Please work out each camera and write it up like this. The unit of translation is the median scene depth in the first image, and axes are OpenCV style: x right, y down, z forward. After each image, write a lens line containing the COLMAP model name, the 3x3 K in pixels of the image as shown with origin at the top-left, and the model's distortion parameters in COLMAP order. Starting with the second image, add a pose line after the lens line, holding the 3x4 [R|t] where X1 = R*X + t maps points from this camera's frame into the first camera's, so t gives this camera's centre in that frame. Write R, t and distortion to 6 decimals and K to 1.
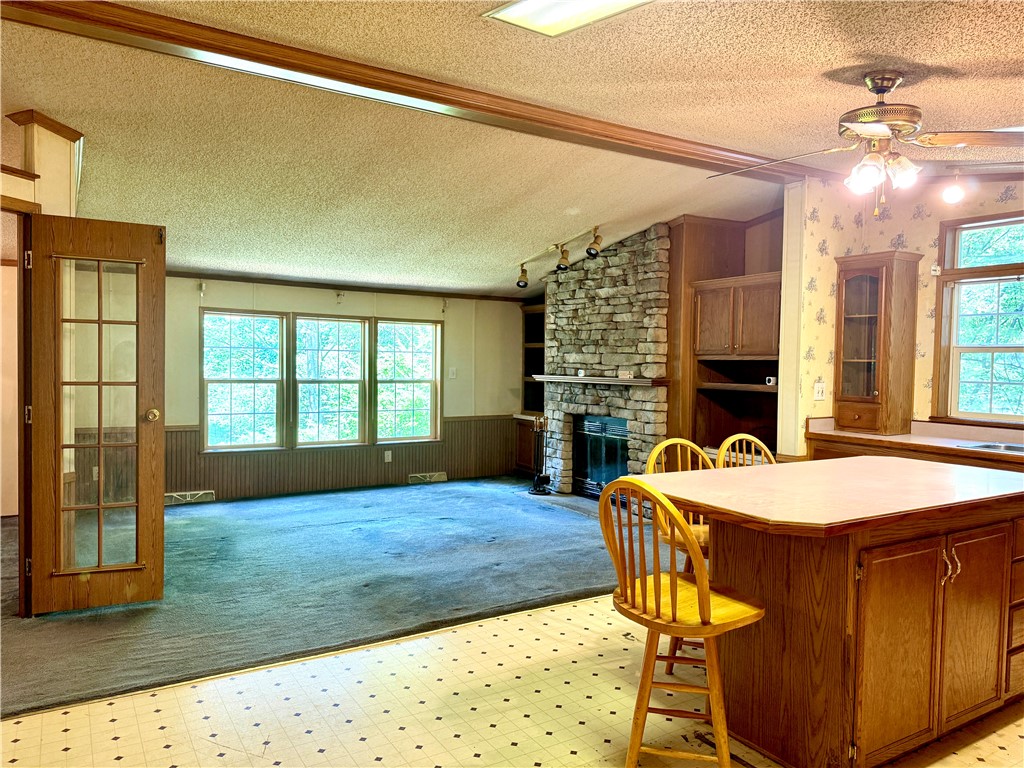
lens RADIAL K [[720.6, 0, 513.8], [0, 720.6, 388.6], [0, 0, 1]] dist [0.056715, -0.080989]
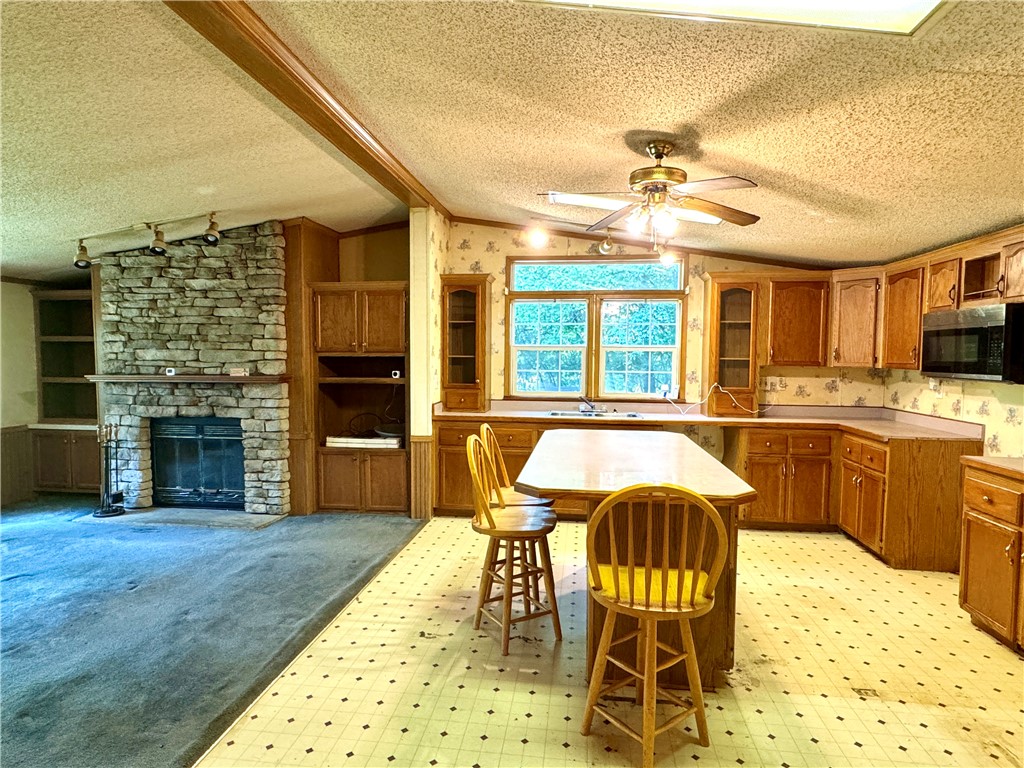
lens RADIAL K [[575.2, 0, 513.5], [0, 575.2, 387.2], [0, 0, 1]] dist [-0.001817, 0.001621]
pose [[0.625087, -0.051220, 0.778873, -0.212944], [0.033882, 0.998685, 0.038483, -0.016327], [-0.779819, 0.002335, 0.626000, 0.234444]]
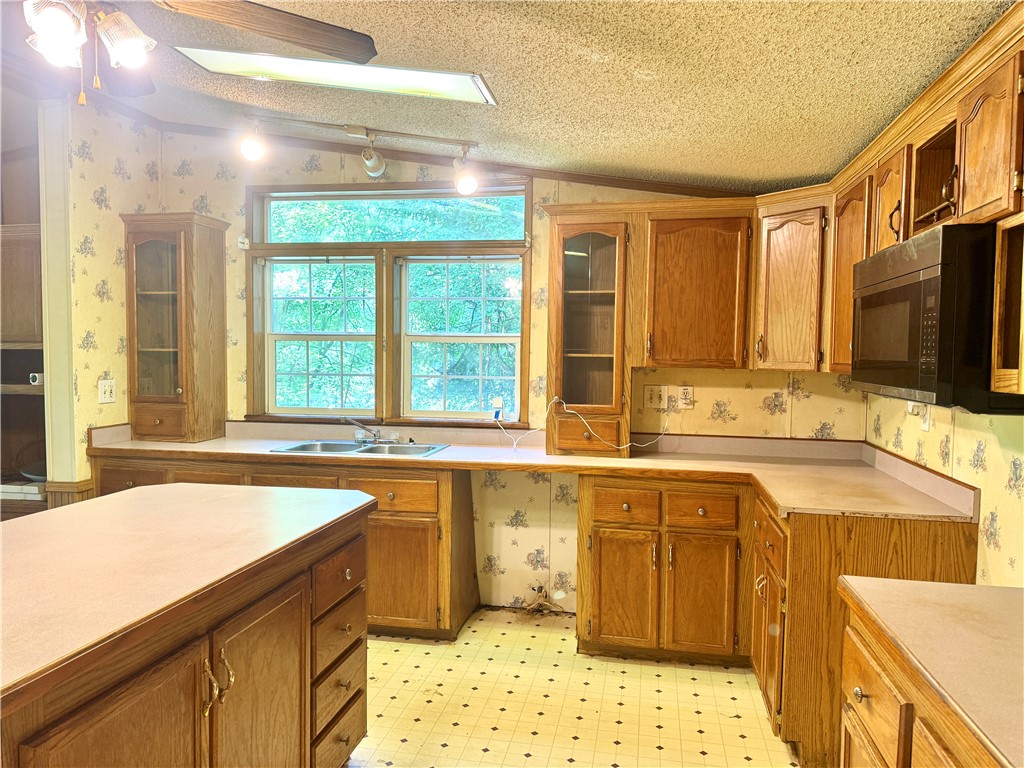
lens RADIAL K [[720.6, 0, 513.8], [0, 720.6, 388.6], [0, 0, 1]] dist [0.056715, -0.080989]
pose [[0.676286, -0.043969, 0.735326, 0.125676], [0.030234, 0.999033, 0.031932, -0.008111], [-0.736019, 0.000637, 0.676961, 0.150265]]
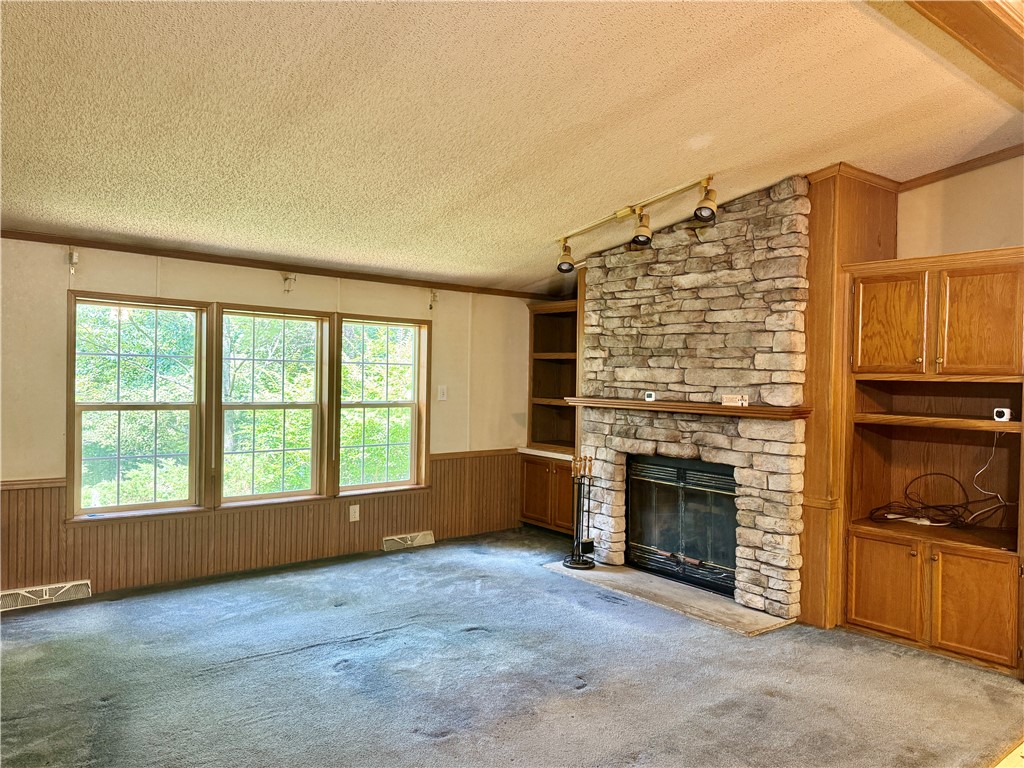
lens RADIAL K [[713.7, 0, 499.1], [0, 713.7, 387.7], [0, 0, 1]] dist [0.080082, -0.126159]
pose [[0.993144, 0.004376, 0.116818, -0.142142], [-0.002446, 0.999858, -0.016658, -0.019282], [-0.116875, 0.016258, 0.993014, 0.354783]]
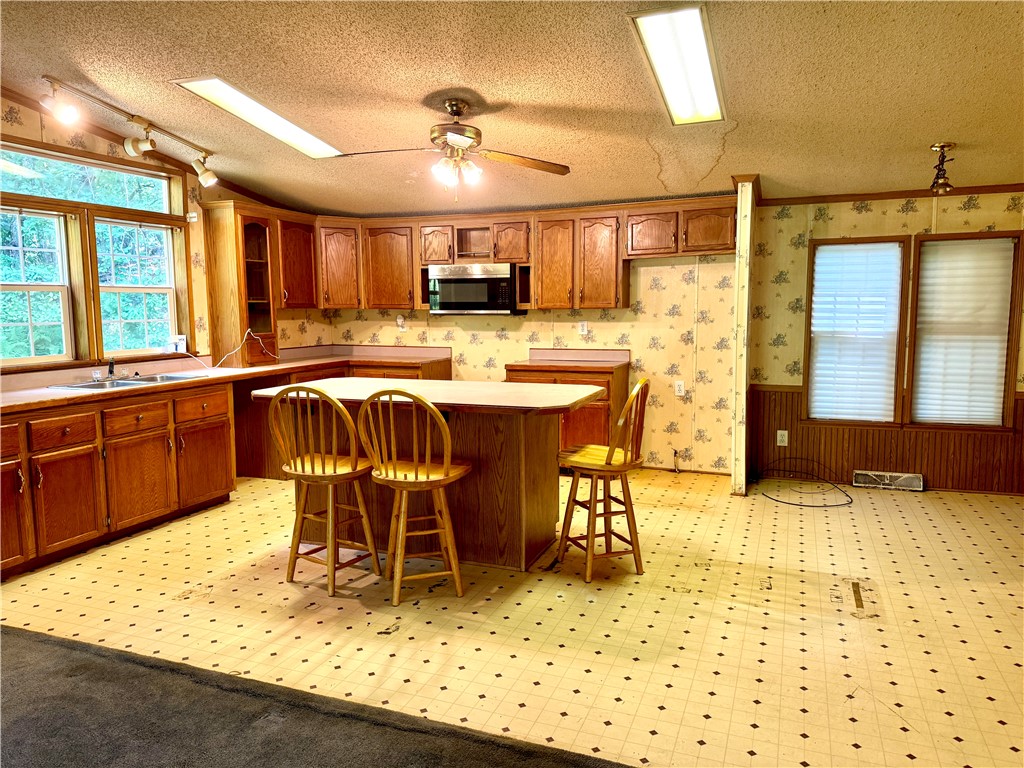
lens RADIAL K [[720.6, 0, 513.8], [0, 720.6, 388.6], [0, 0, 1]] dist [0.056715, -0.080989]
pose [[-0.604297, -0.104295, 0.789903, -0.327995], [0.030024, 0.987711, 0.153381, -0.036112], [-0.796193, 0.116404, -0.593740, 0.780924]]
